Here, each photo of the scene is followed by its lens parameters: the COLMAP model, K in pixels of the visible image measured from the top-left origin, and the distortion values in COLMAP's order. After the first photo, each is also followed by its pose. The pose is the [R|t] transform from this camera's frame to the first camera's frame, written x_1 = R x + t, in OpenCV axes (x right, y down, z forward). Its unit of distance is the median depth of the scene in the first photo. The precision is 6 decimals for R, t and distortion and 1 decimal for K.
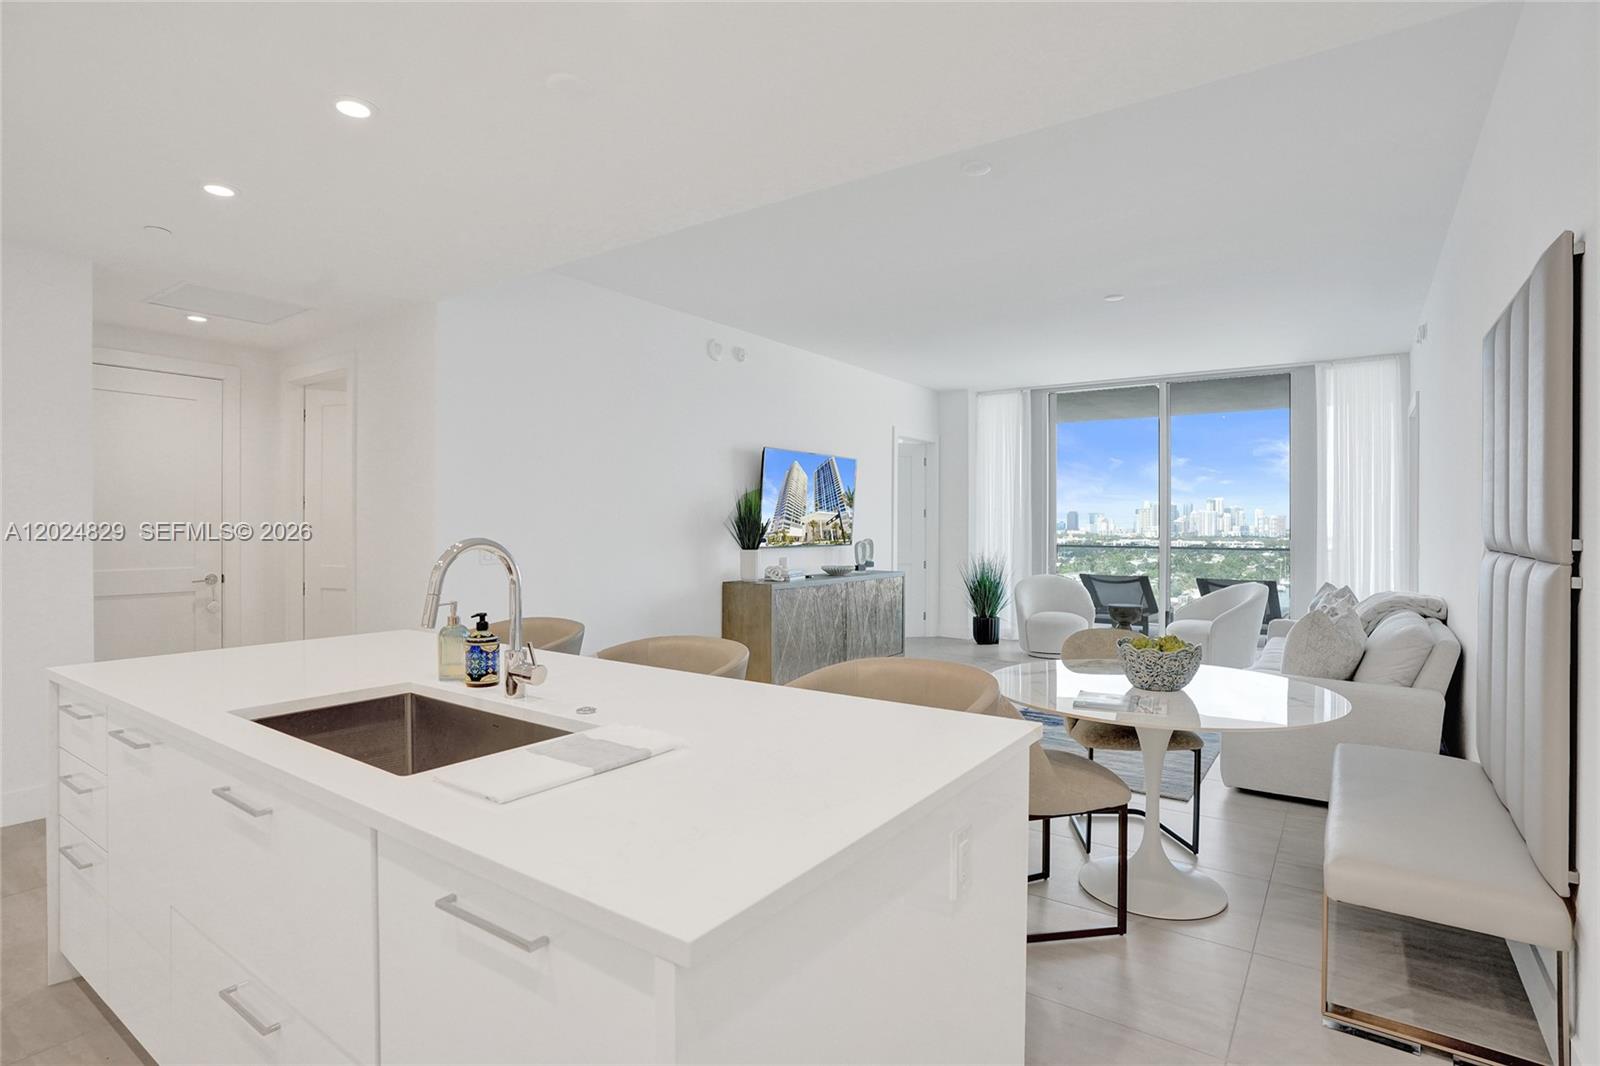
lens RADIAL K [[774.0, 0, 852.4], [0, 774.0, 539.5], [0, 0, 1]] dist [0.008189, -0.002641]
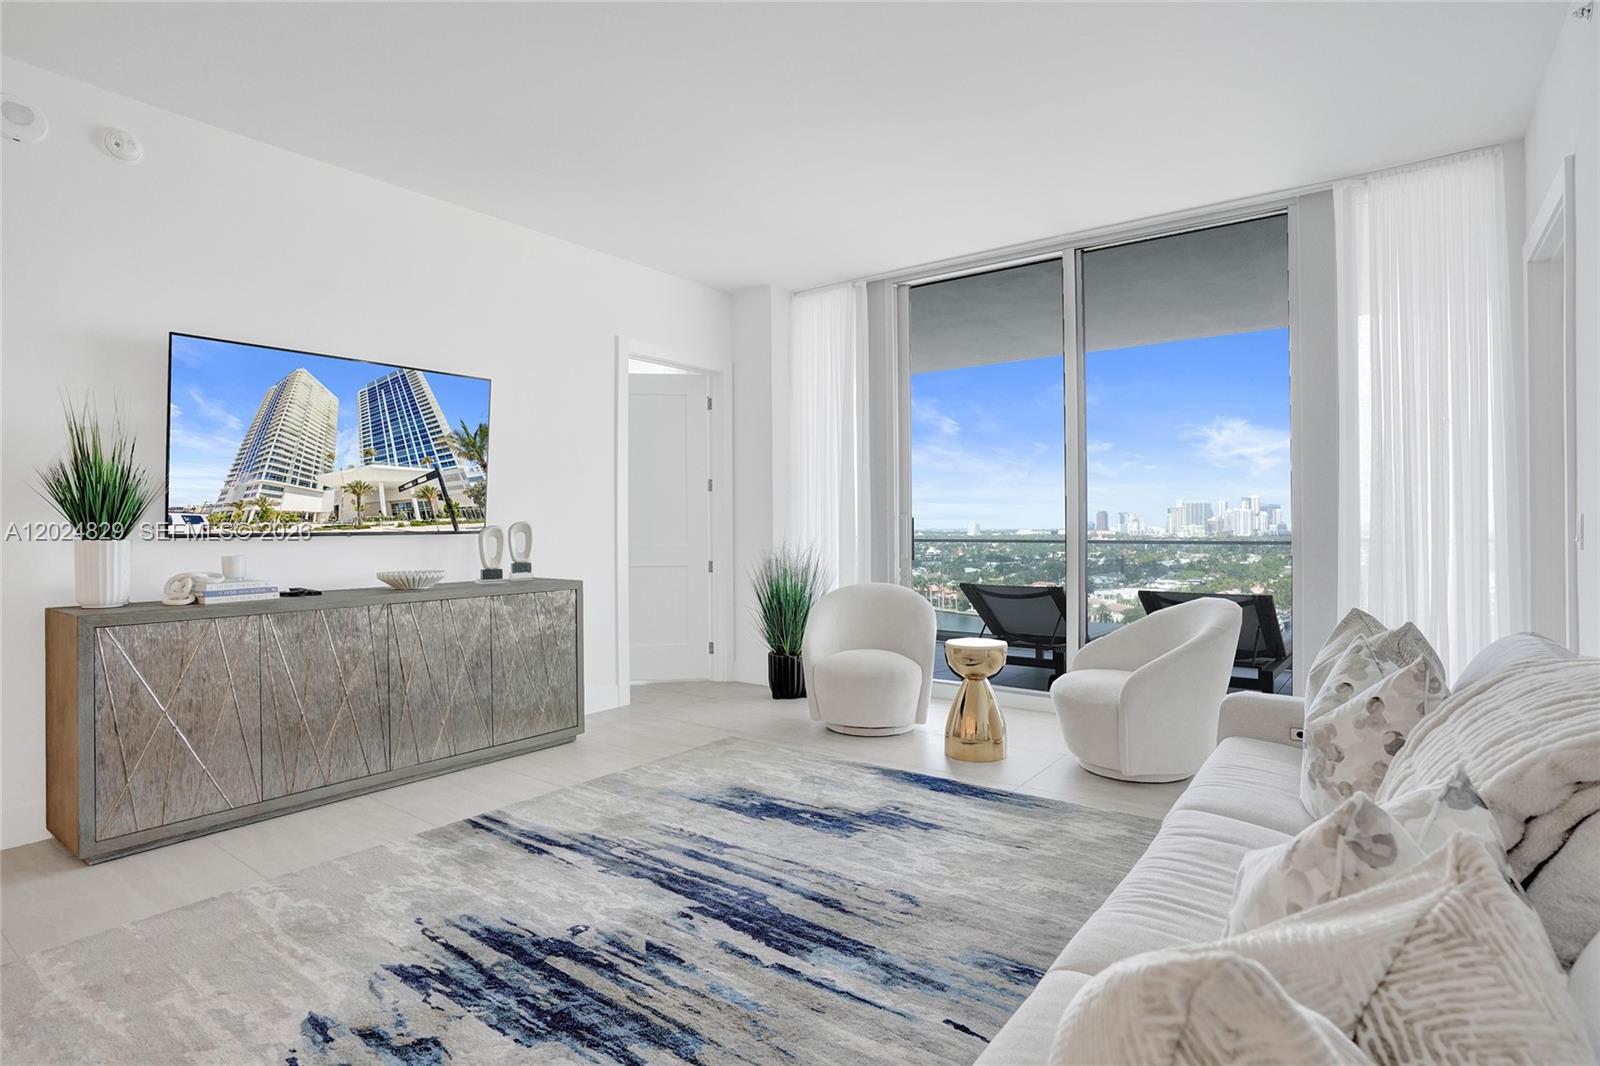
lens RADIAL K [[812.7, 0, 822.8], [0, 812.7, 521.9], [0, 0, 1]] dist [-0.040034, 0.005487]
pose [[0.998696, -0.006113, -0.050677, 0.301583], [0.004954, 0.999724, -0.022967, 0.017441], [0.050804, 0.022686, 0.998451, 0.485938]]
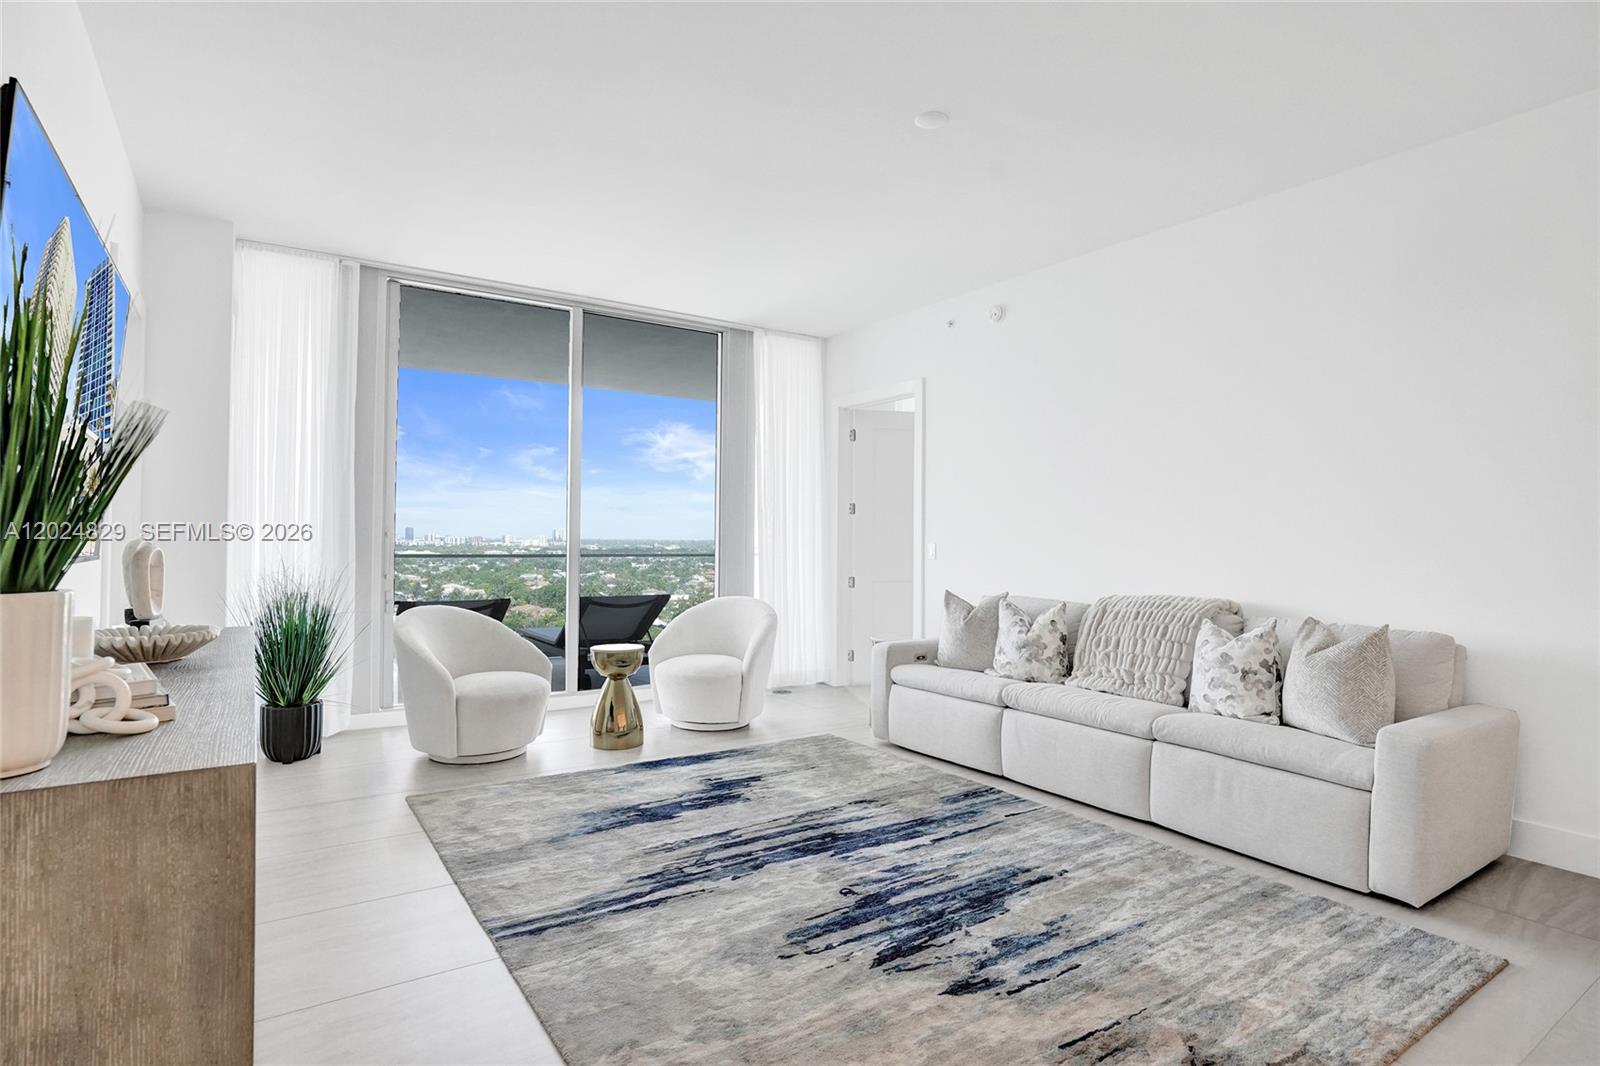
lens RADIAL K [[812.7, 0, 774.5], [0, 812.7, 539.4], [0, 0, 1]] dist [-0.040034, 0.005487]
pose [[0.406122, 0.002606, 0.913815, -0.210946], [0.010998, 0.999910, -0.007739, 0.007124], [-0.913753, 0.013193, 0.406057, 0.691798]]
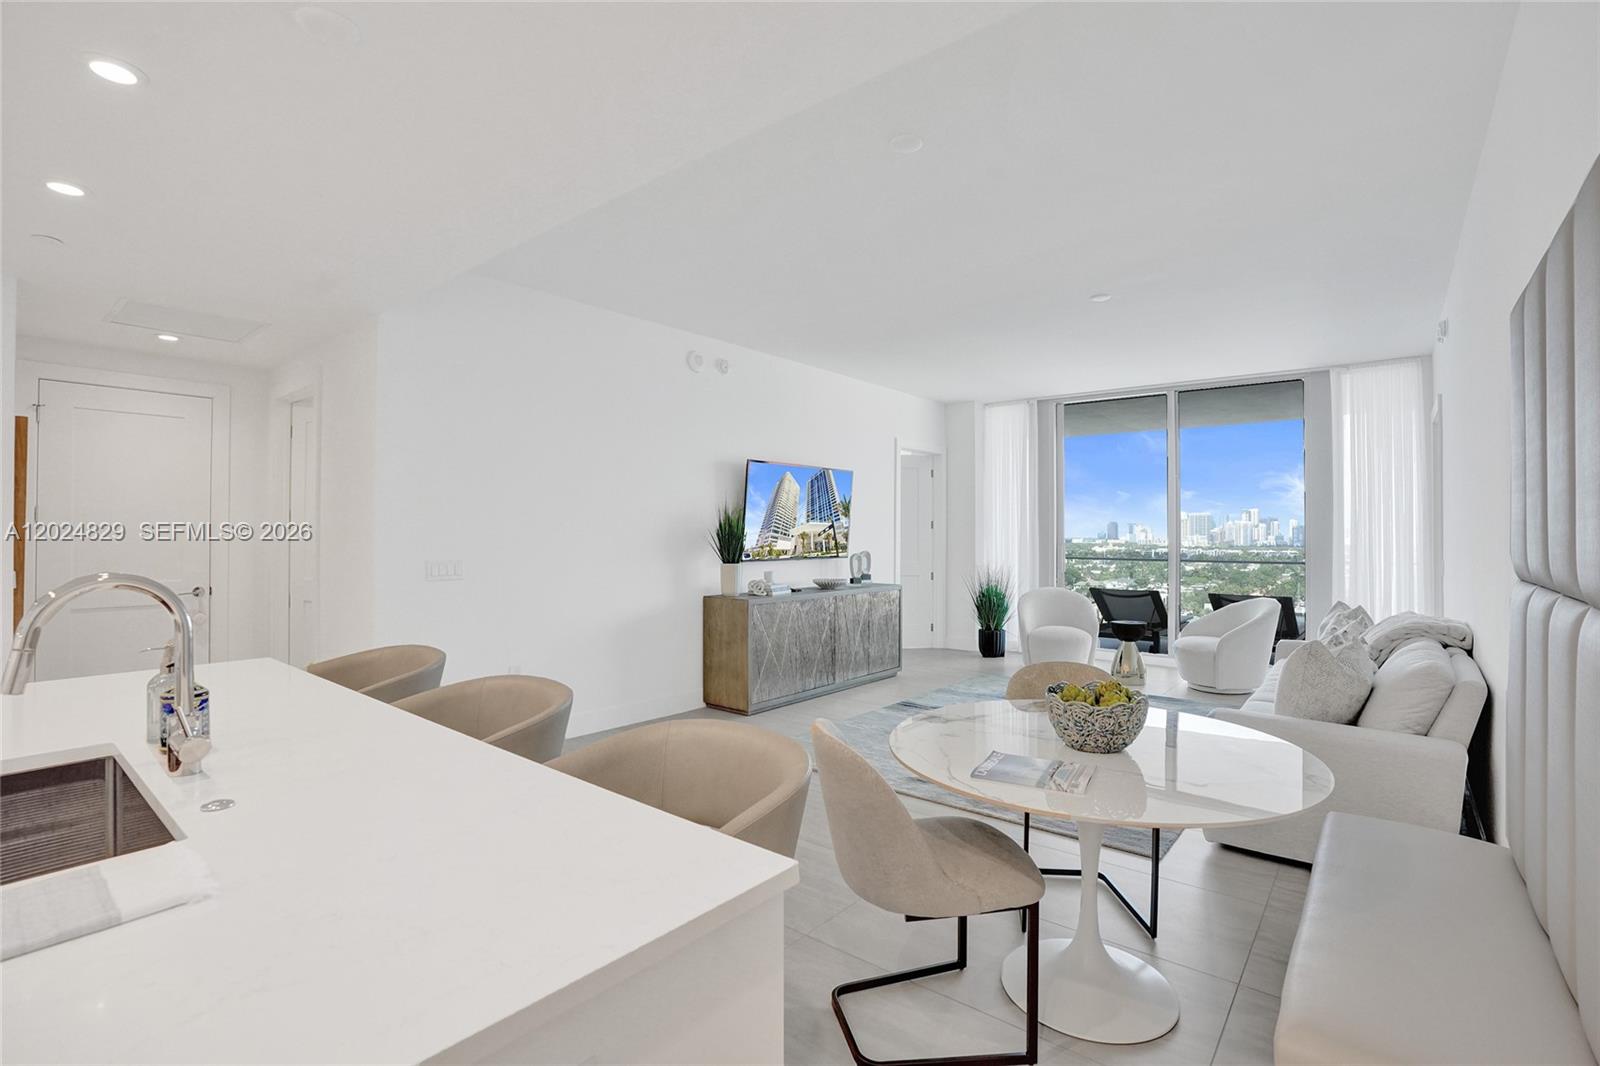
lens RADIAL K [[723.5, 0, 840.2], [0, 723.5, 536.5], [0, 0, 1]] dist [-0.032256, 0.005898]
pose [[0.996615, 0.000589, -0.082212, 0.072851], [-0.001872, 0.999878, -0.015534, -0.005486], [0.082193, 0.015635, 0.996494, 0.088269]]
